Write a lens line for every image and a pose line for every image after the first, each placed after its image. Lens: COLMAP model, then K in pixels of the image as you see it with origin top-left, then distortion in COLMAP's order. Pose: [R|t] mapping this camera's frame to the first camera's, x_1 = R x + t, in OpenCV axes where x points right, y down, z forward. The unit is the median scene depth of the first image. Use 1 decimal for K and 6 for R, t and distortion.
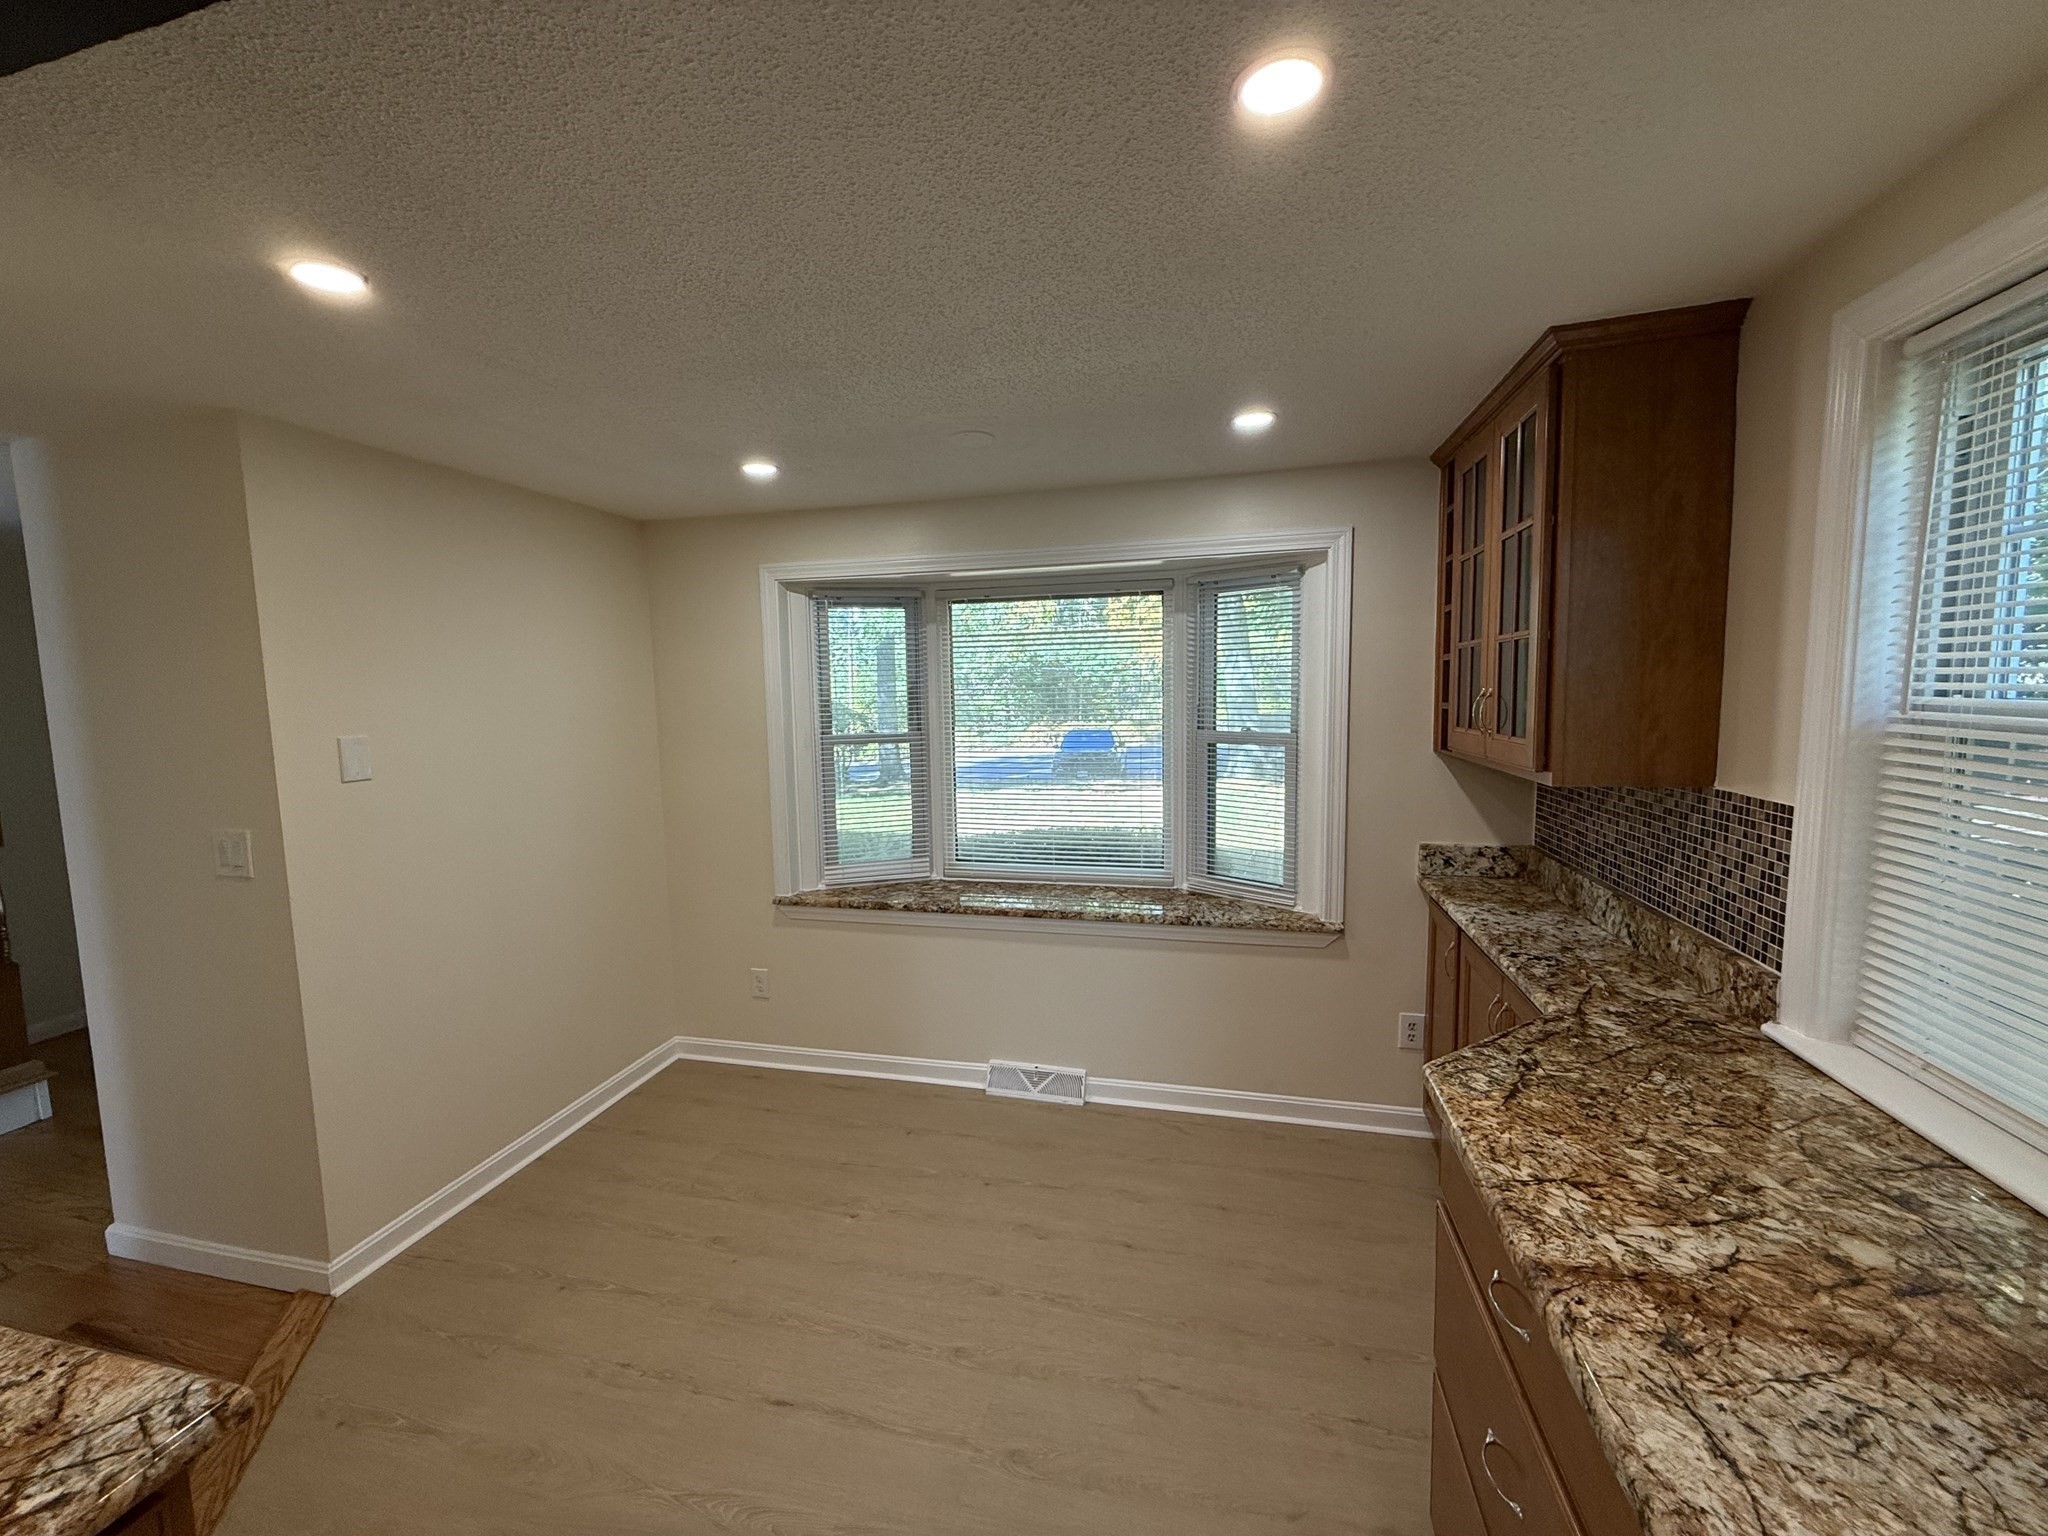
lens RADIAL K [[817.4, 0, 1018.3], [0, 817.4, 771.6], [0, 0, 1]] dist [-0.000976, 0.000658]
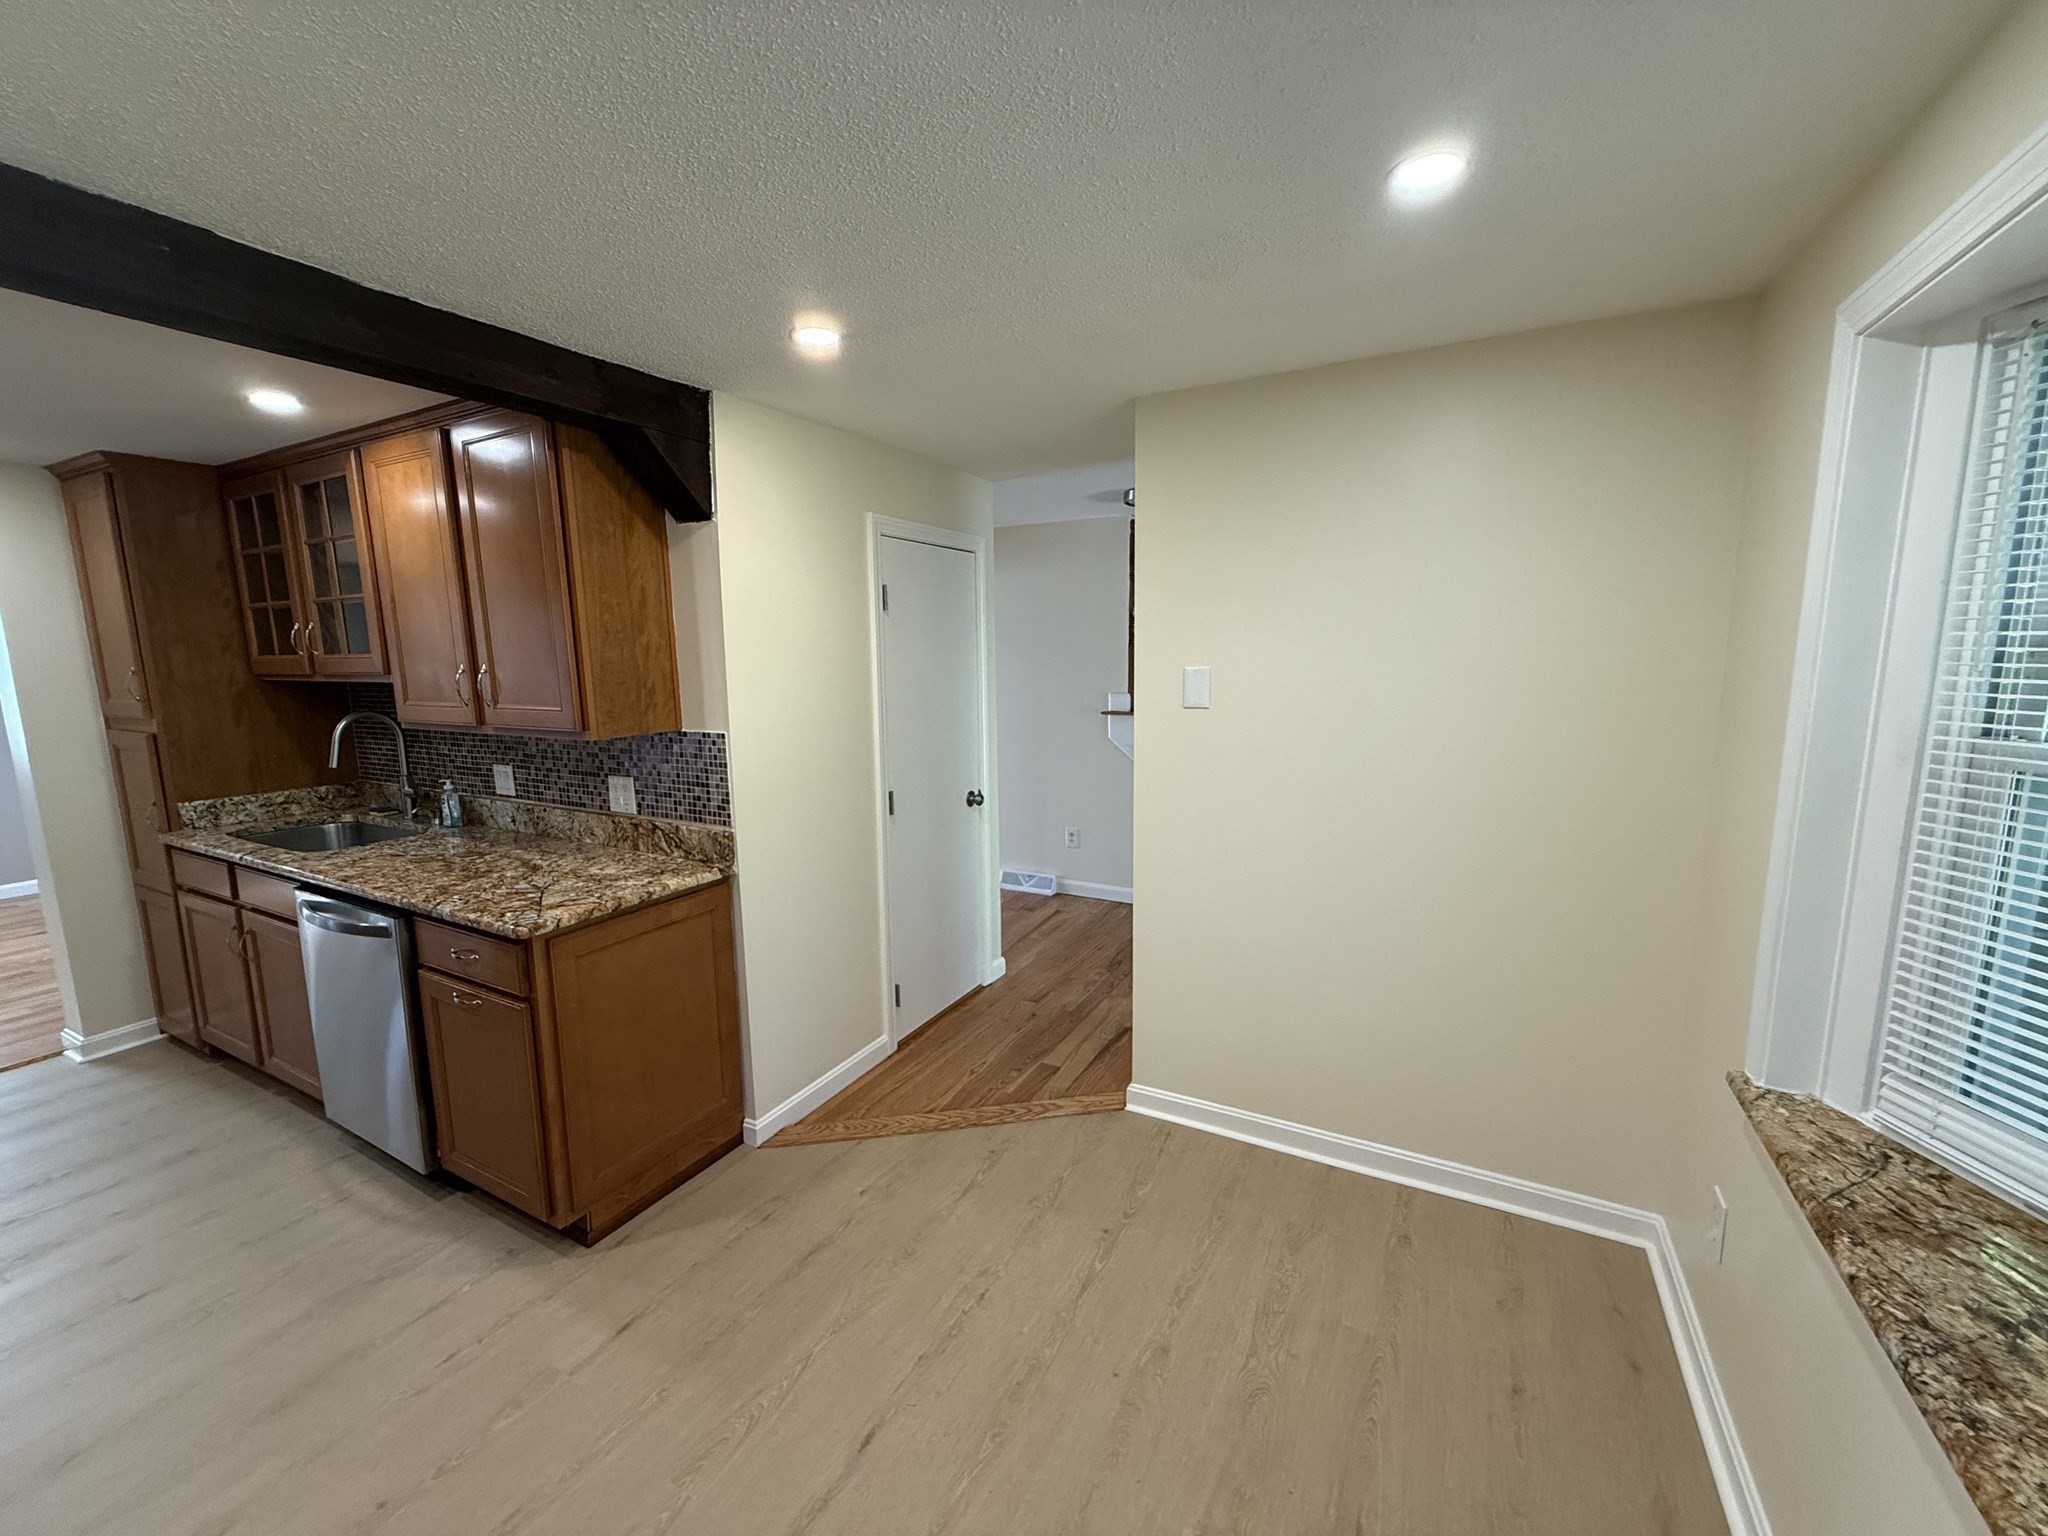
lens RADIAL K [[817.4, 0, 1015.6], [0, 817.4, 762.7], [0, 0, 1]] dist [-0.000976, 0.000658]
pose [[-0.252141, 0.160487, -0.954290, 0.691281], [-0.083004, 0.978931, 0.186562, -0.219605], [0.964124, 0.126250, -0.233508, 2.204566]]
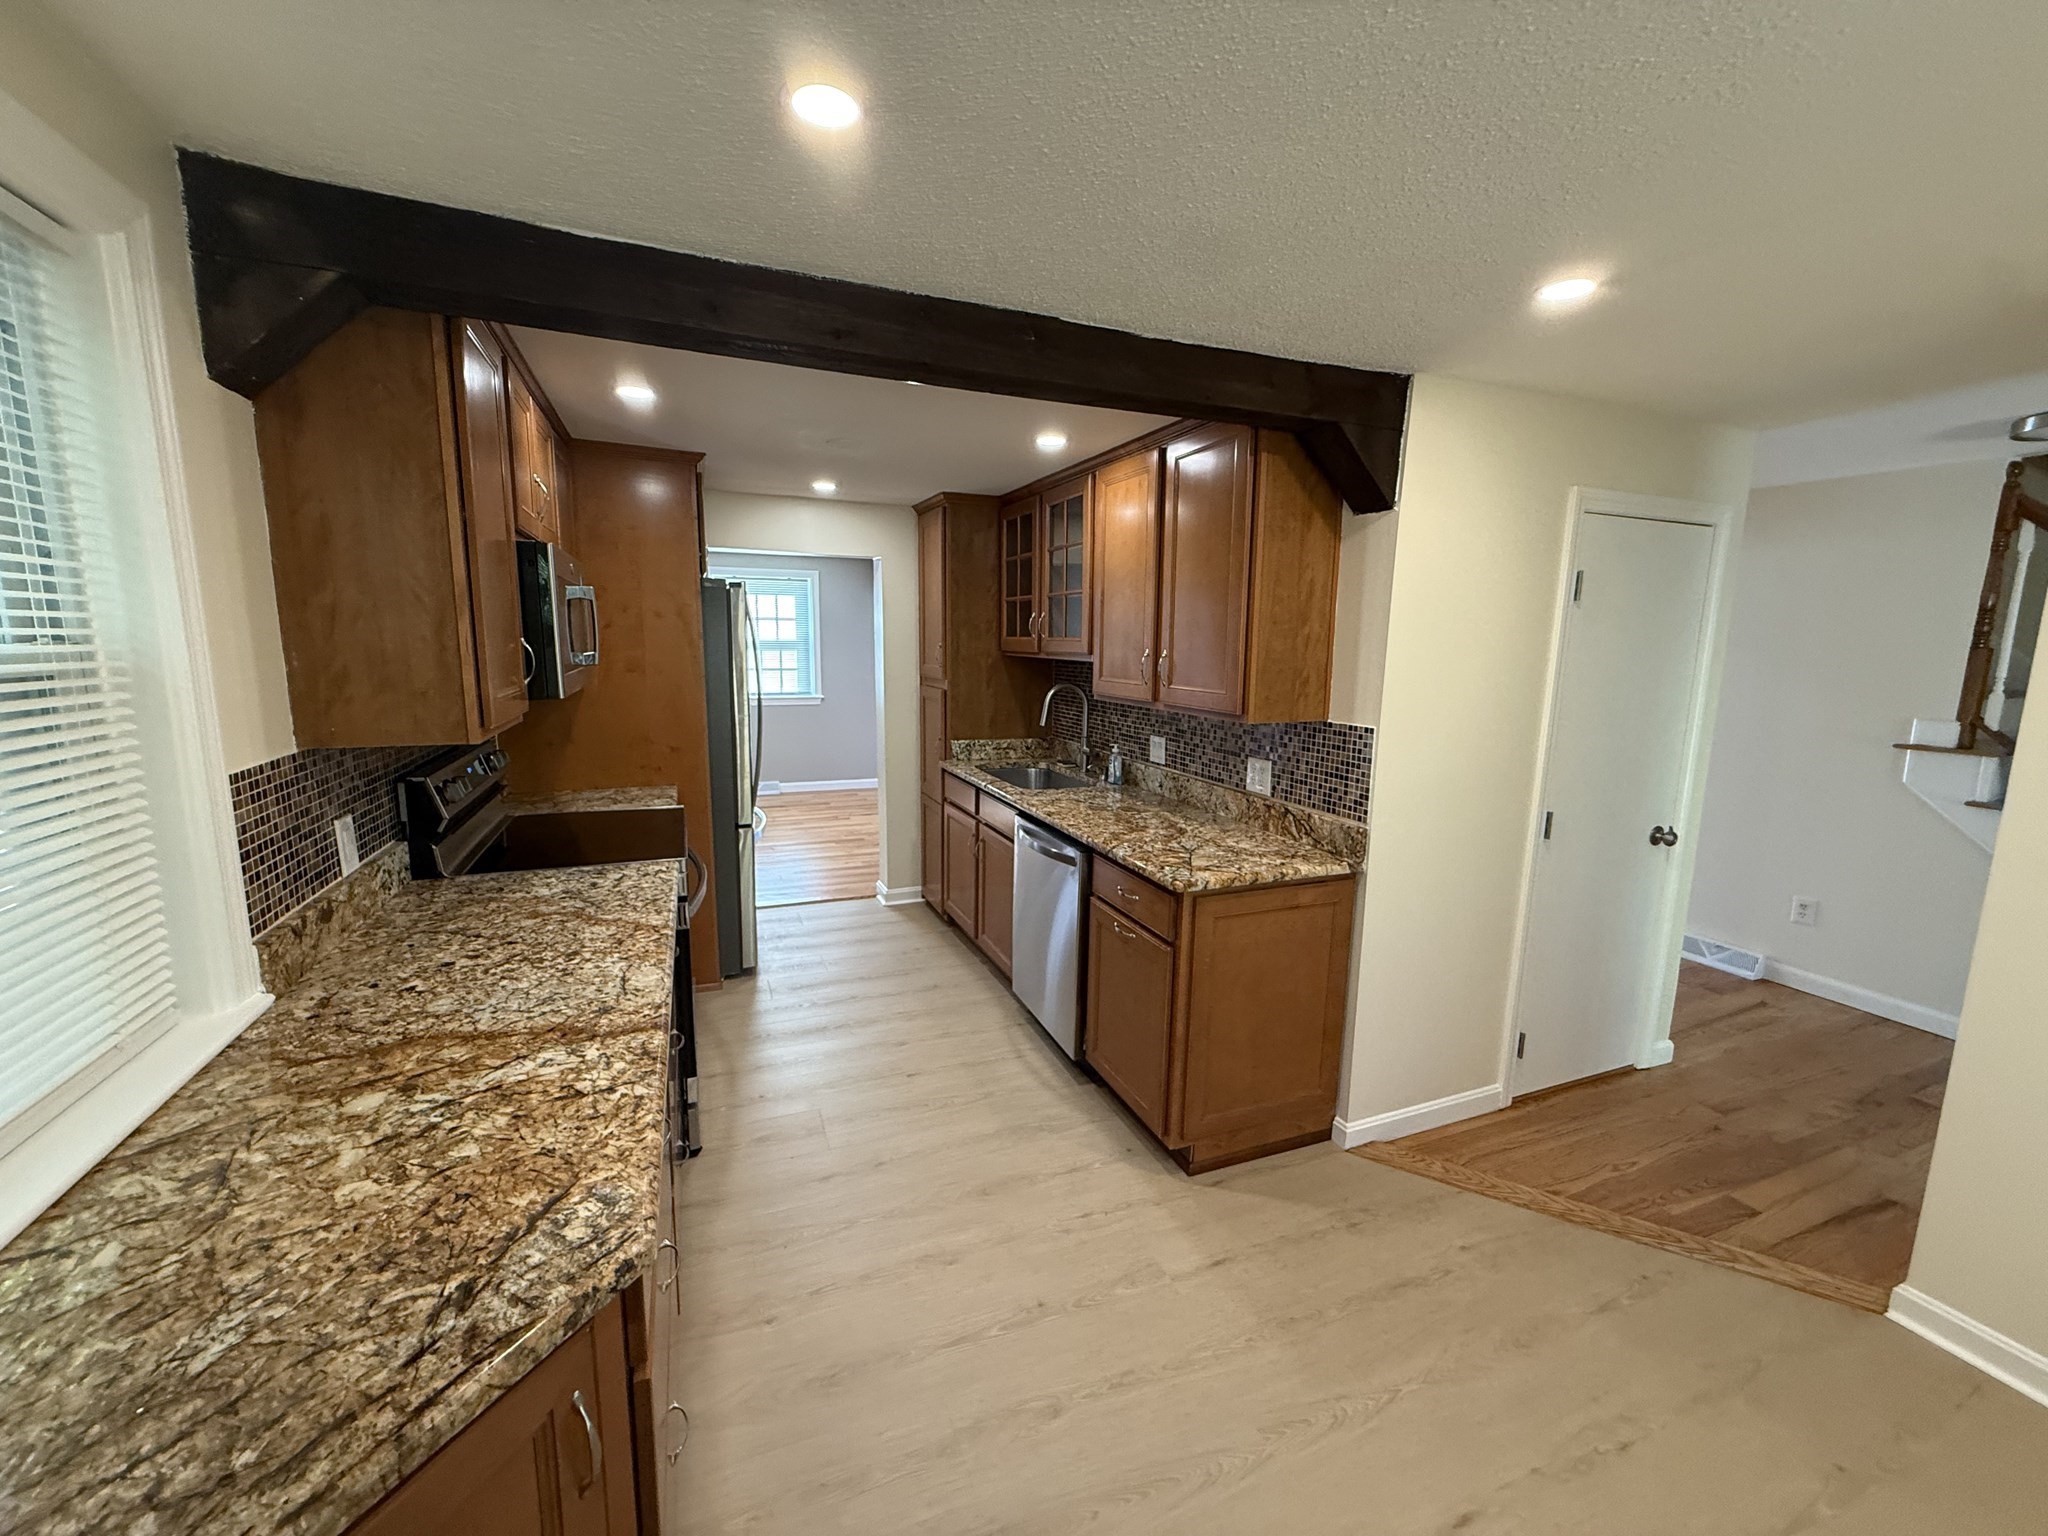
lens RADIAL K [[817.4, 0, 1019.3], [0, 817.4, 764.2], [0, 0, 1]] dist [-0.000976, 0.000658]
pose [[-0.811340, 0.101528, -0.575690, 0.786028], [-0.056323, 0.966644, 0.249855, -0.215304], [0.581855, 0.235142, -0.778558, 2.077288]]
